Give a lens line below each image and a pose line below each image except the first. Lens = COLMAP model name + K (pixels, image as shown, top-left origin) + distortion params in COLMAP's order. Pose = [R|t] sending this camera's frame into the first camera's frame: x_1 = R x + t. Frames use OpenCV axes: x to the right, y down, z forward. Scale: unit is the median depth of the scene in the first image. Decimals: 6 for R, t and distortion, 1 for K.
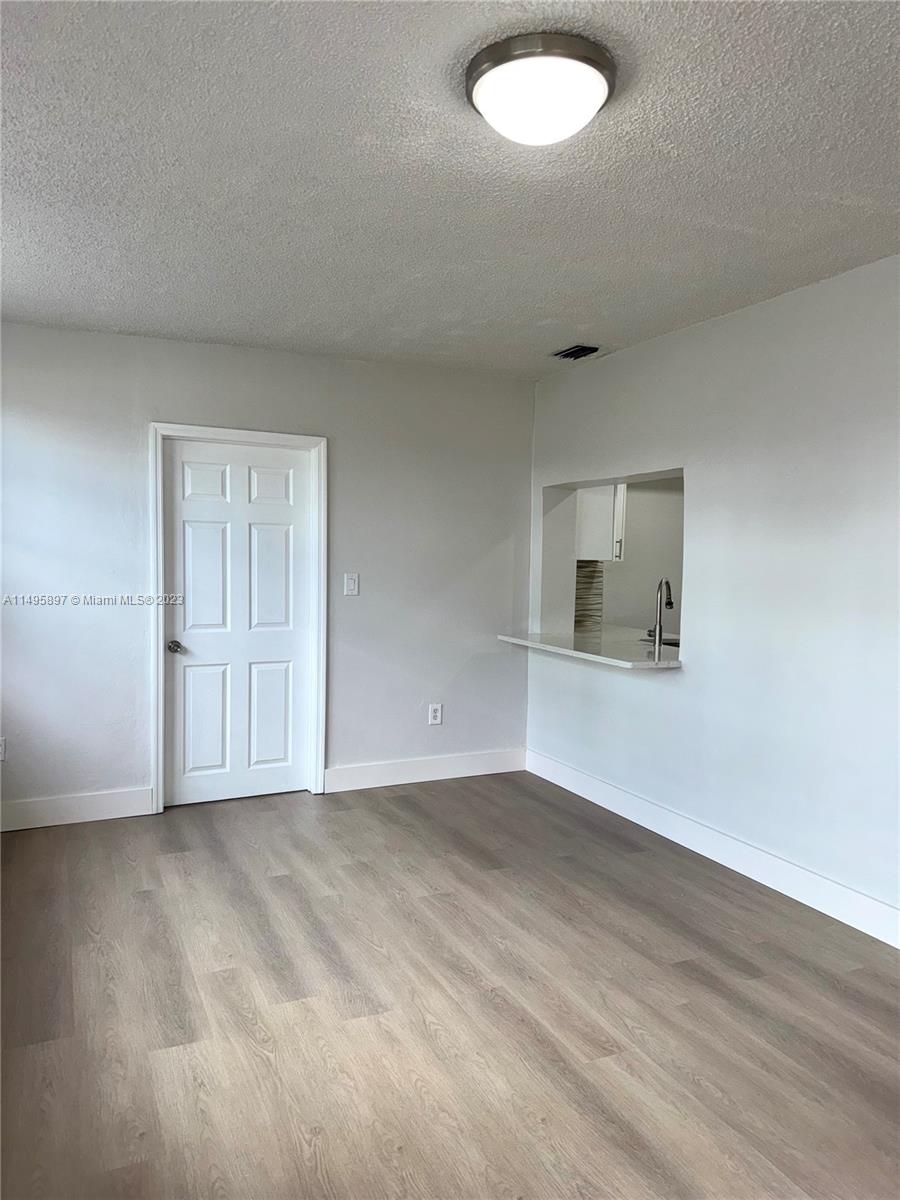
lens RADIAL K [[848.2, 0, 450.0], [0, 848.2, 600.0], [0, 0, 1]] dist [0.145397, -0.244331]
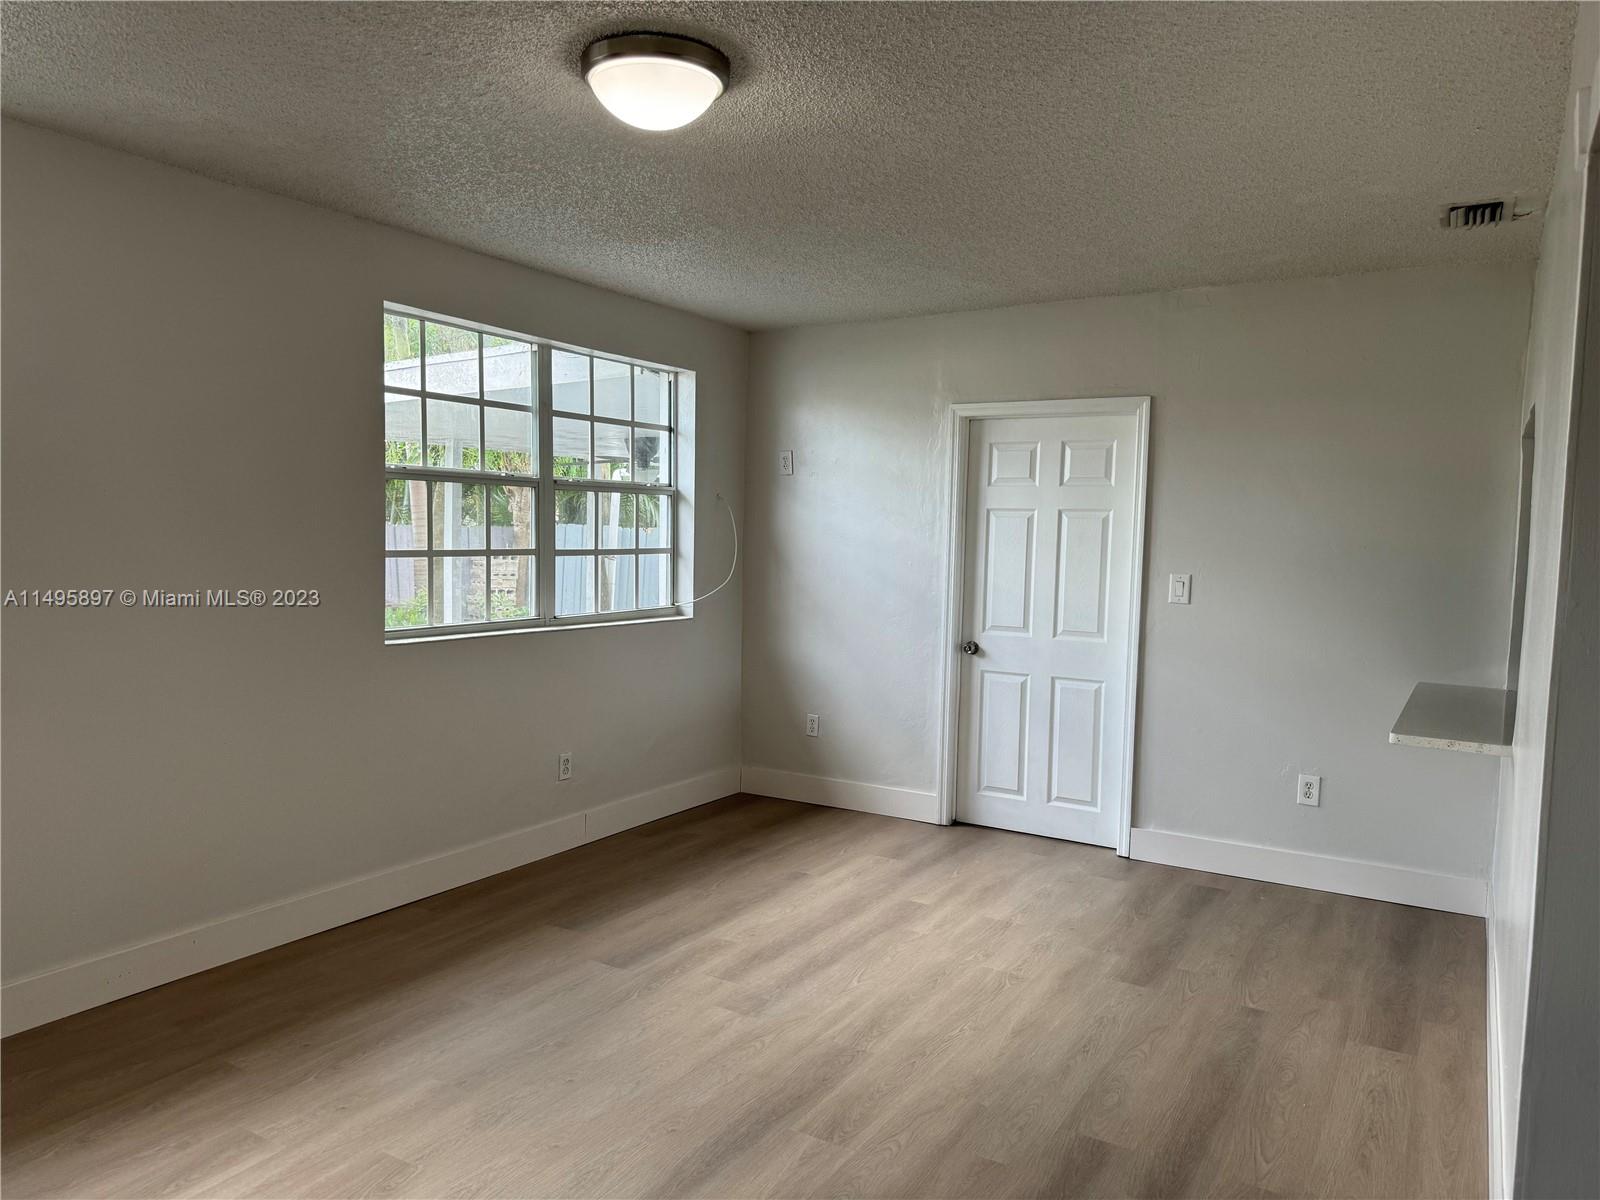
lens RADIAL K [[1130.9, 0, 800.0], [0, 1130.9, 600.0], [0, 0, 1]] dist [0.145397, -0.244331]
pose [[0.555670, 0.051791, -0.829788, 0.566238], [-0.061195, 0.997898, 0.021304, -0.010592], [0.829148, 0.038941, 0.557671, 0.177656]]
